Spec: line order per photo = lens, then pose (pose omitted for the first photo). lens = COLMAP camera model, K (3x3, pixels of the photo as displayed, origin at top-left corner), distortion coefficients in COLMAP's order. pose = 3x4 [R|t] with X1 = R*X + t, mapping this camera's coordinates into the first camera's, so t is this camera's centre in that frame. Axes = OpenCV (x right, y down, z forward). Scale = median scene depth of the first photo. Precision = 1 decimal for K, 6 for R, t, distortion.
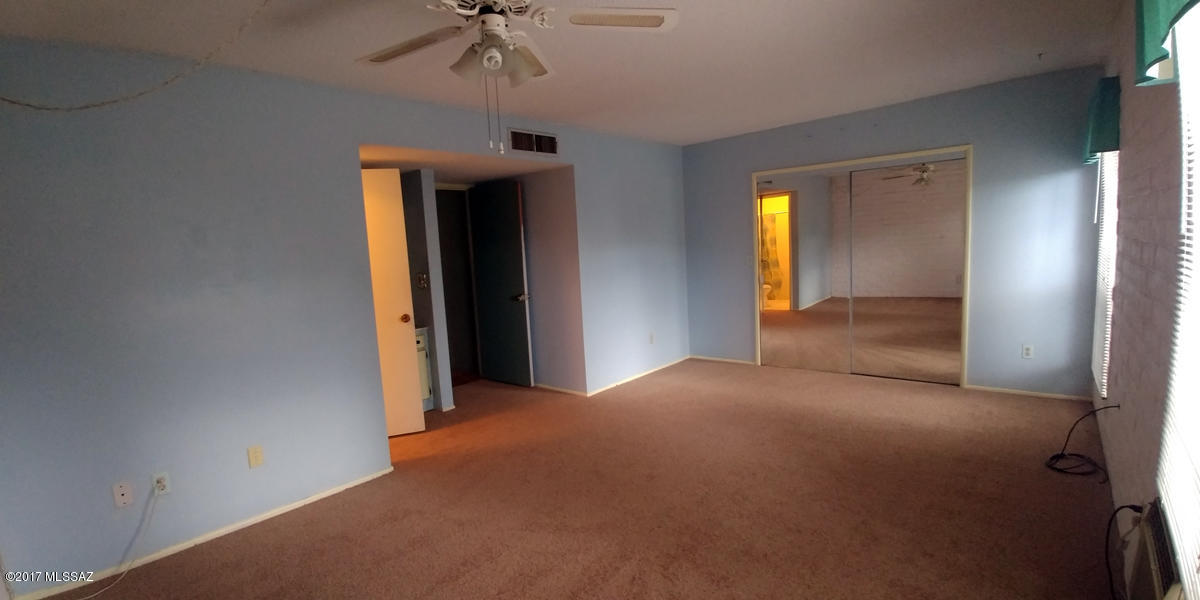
lens RADIAL K [[531.1, 0, 596.1], [0, 531.1, 302.6], [0, 0, 1]] dist [-0.029672, 0.000219]
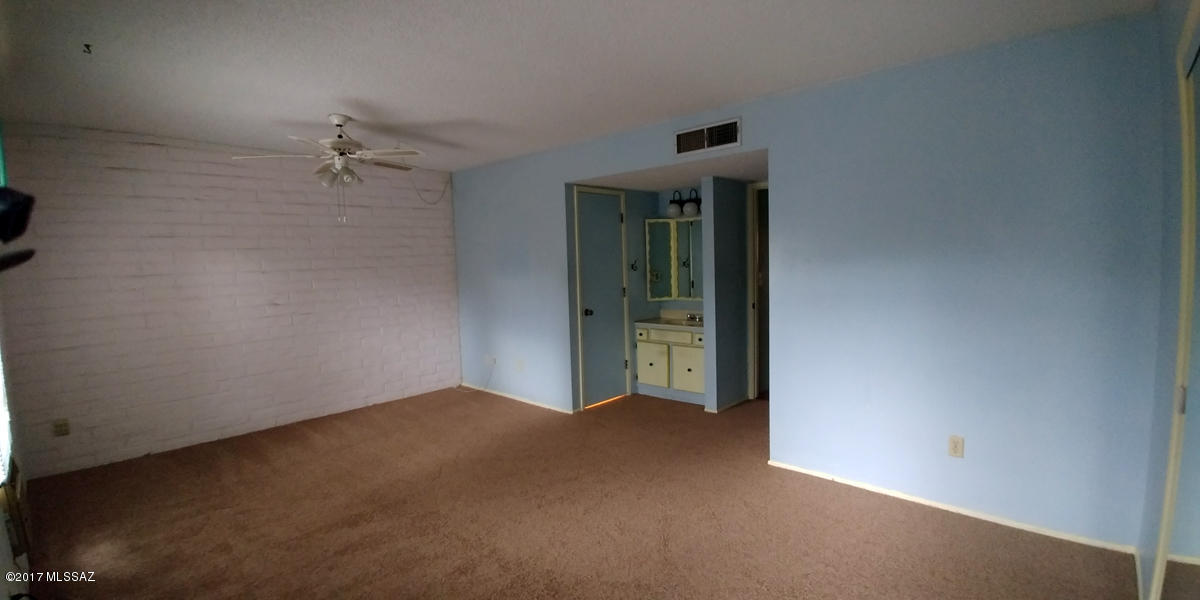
lens RADIAL K [[531.1, 0, 596.2], [0, 531.1, 297.6], [0, 0, 1]] dist [-0.029672, 0.000219]
pose [[-0.035128, 0.133613, -0.990411, 0.782839], [-0.080887, 0.987391, 0.136074, -0.148692], [0.996104, 0.084891, -0.023877, 0.870044]]
